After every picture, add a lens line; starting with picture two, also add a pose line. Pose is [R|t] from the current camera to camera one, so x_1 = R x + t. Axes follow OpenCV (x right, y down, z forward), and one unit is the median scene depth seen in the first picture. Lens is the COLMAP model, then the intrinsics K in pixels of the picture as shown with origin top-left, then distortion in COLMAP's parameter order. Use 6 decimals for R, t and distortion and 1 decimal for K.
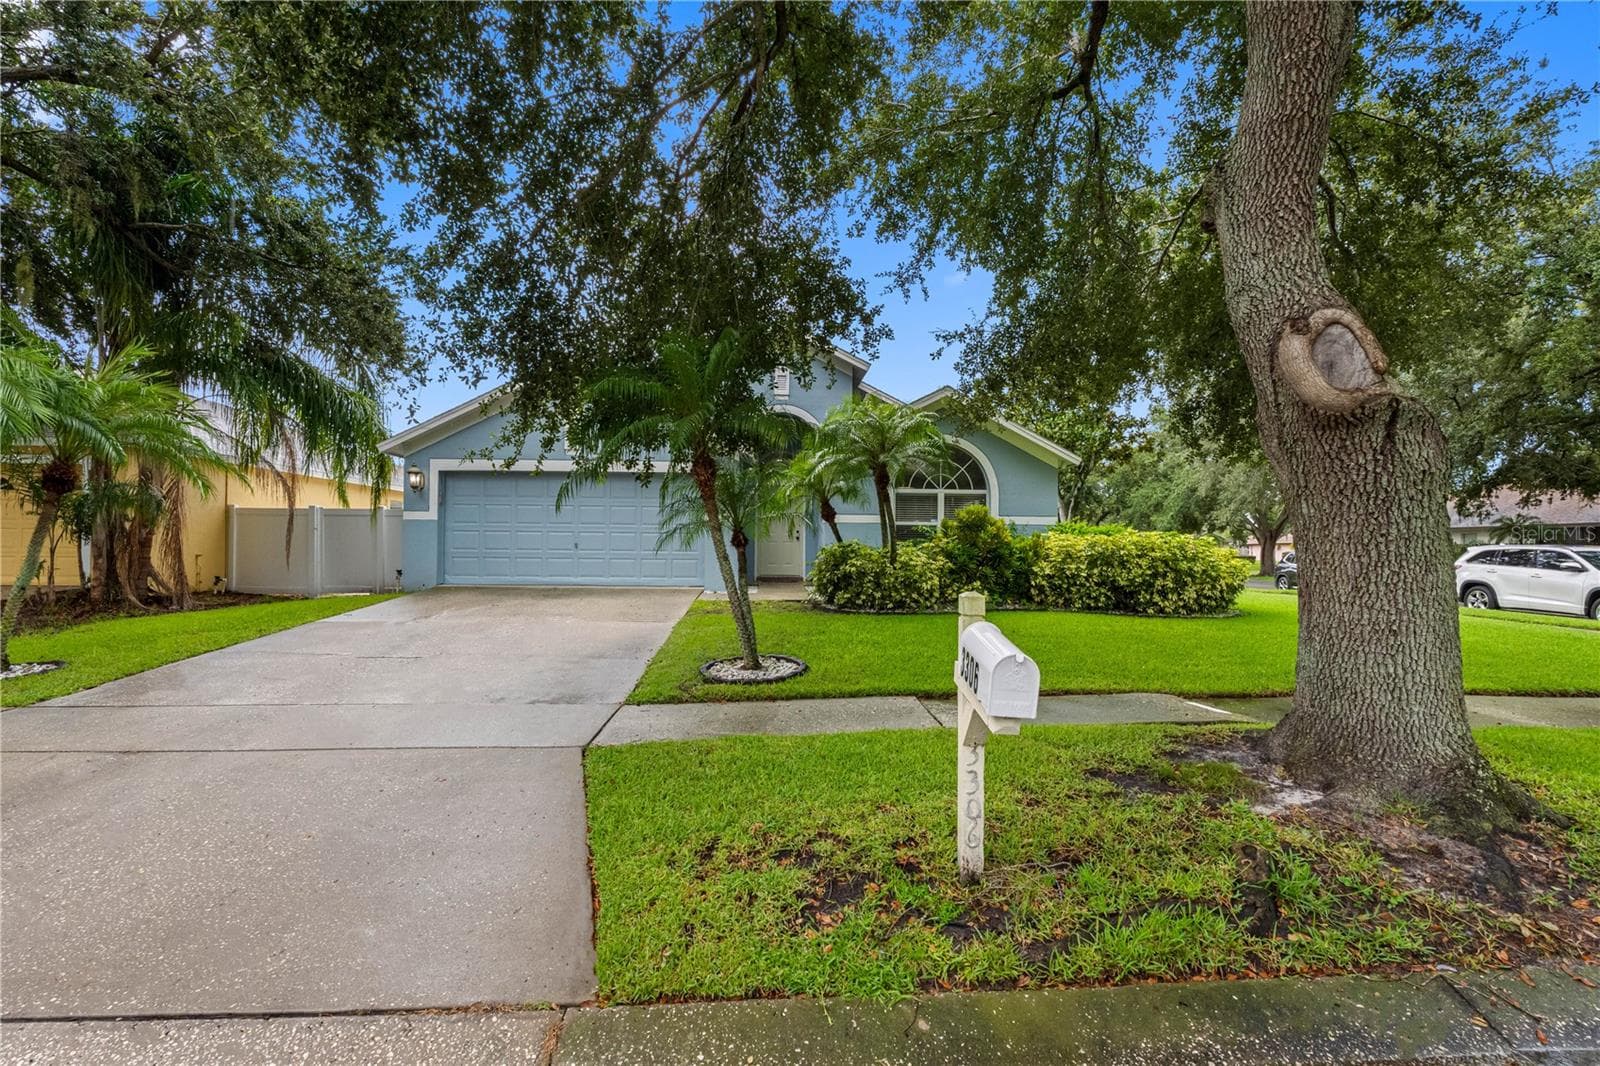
lens RADIAL K [[710.1, 0, 798.5], [0, 710.1, 535.8], [0, 0, 1]] dist [-0.001317, -0.000672]
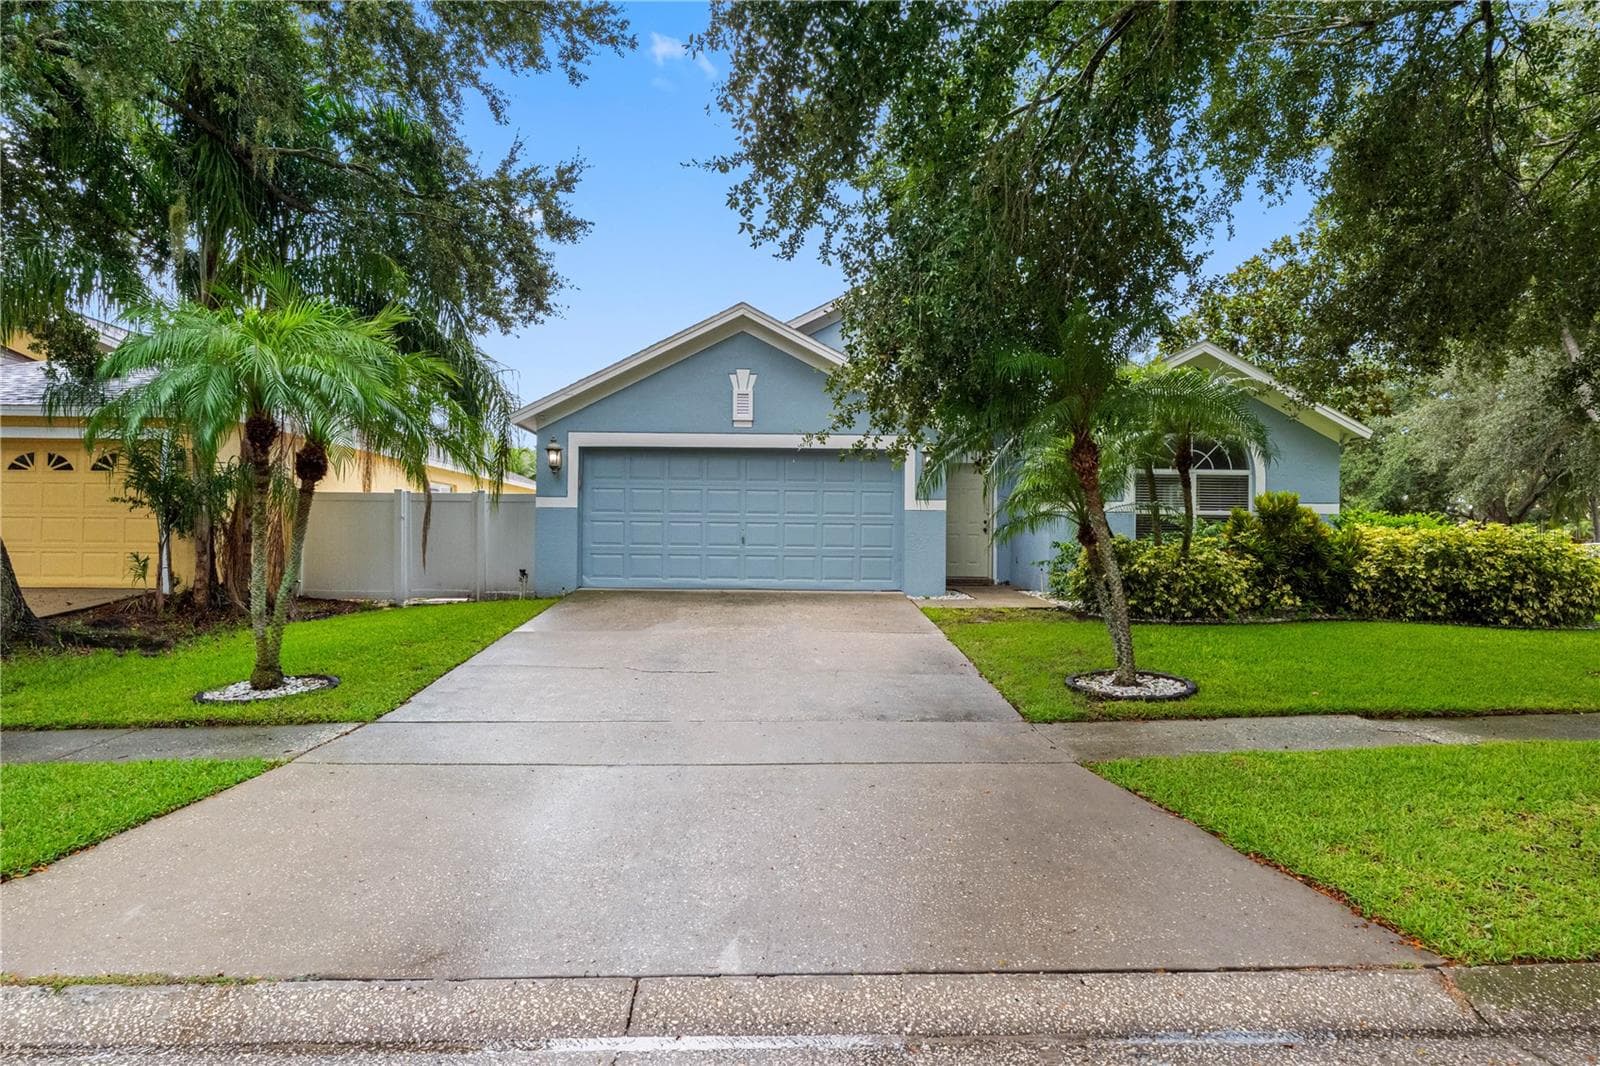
lens RADIAL K [[966.0, 0, 800.2], [0, 966.0, 522.5], [0, 0, 1]] dist [-0.000733, 0.000348]
pose [[0.999889, 0.000804, -0.014861, -0.293301], [-0.000822, 0.999999, -0.001211, -0.005494], [0.014860, 0.001223, 0.999889, -0.117869]]
